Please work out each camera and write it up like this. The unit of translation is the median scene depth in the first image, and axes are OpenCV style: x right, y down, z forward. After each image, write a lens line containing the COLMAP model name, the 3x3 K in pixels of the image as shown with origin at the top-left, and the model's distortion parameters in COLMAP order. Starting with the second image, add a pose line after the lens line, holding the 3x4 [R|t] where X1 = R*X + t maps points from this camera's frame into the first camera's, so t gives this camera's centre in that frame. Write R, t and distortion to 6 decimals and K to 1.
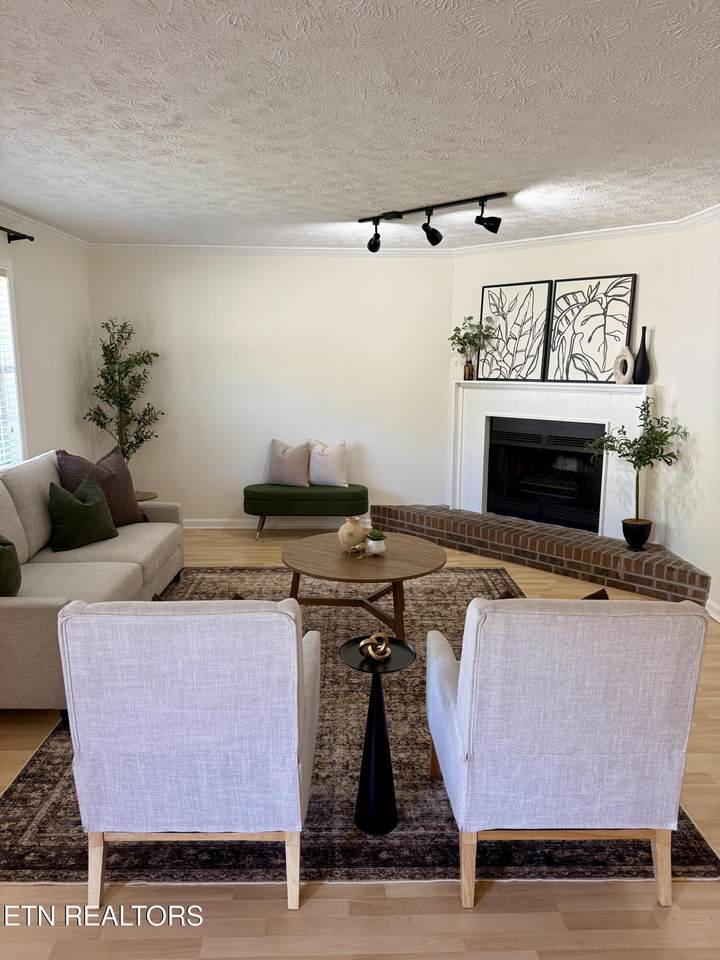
lens RADIAL K [[673.9, 0, 357.7], [0, 673.9, 476.9], [0, 0, 1]] dist [0.103246, -0.148190]
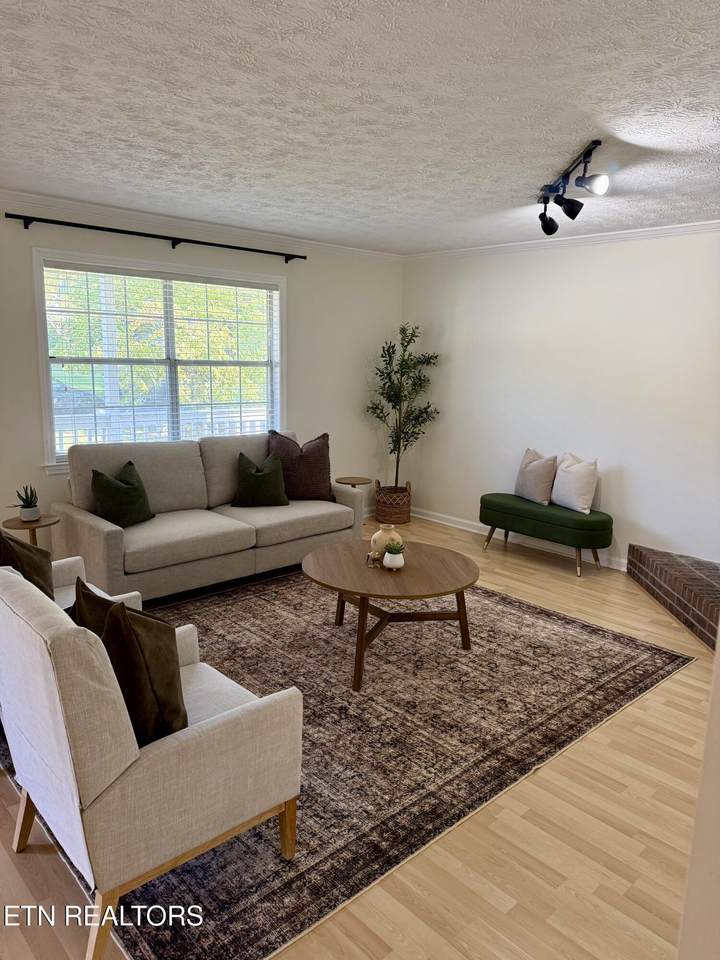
lens RADIAL K [[669.5, 0, 360.0], [0, 669.5, 480.0], [0, 0, 1]] dist [0.181595, -0.407128]
pose [[0.663845, 0.148807, -0.732917, 0.474613], [-0.156111, 0.985988, 0.058791, -0.037136], [0.731396, 0.075388, 0.677773, 0.243228]]
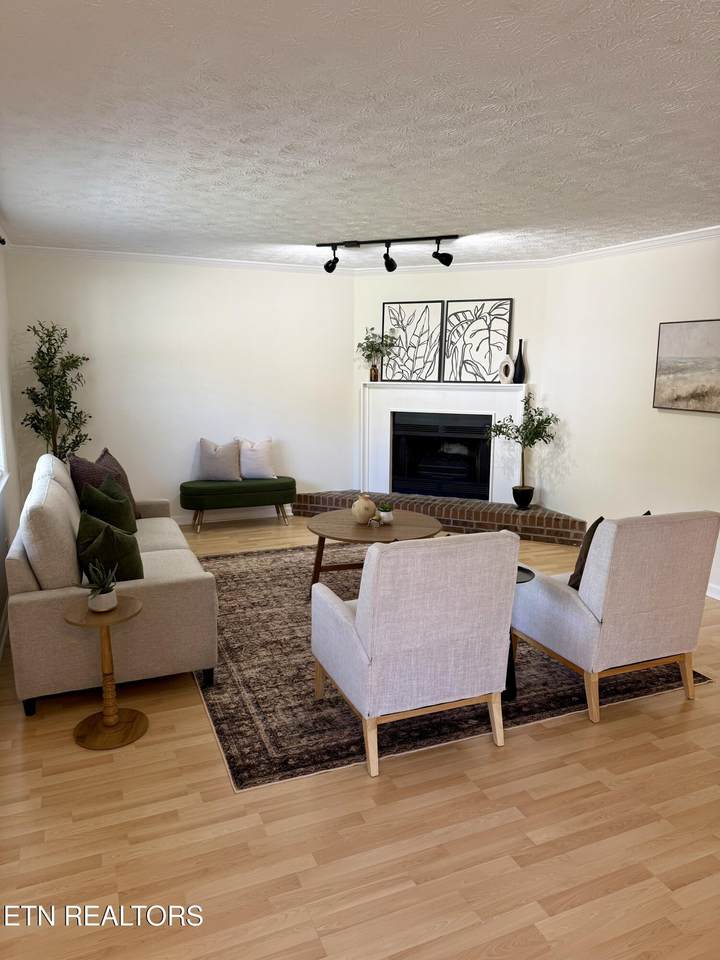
lens RADIAL K [[669.5, 0, 360.0], [0, 669.5, 480.0], [0, 0, 1]] dist [0.181595, -0.407128]
pose [[0.929813, -0.062764, 0.362641, -0.332325], [0.061796, 0.997987, 0.014280, 0.011421], [-0.362807, 0.009132, 0.931820, -0.094052]]
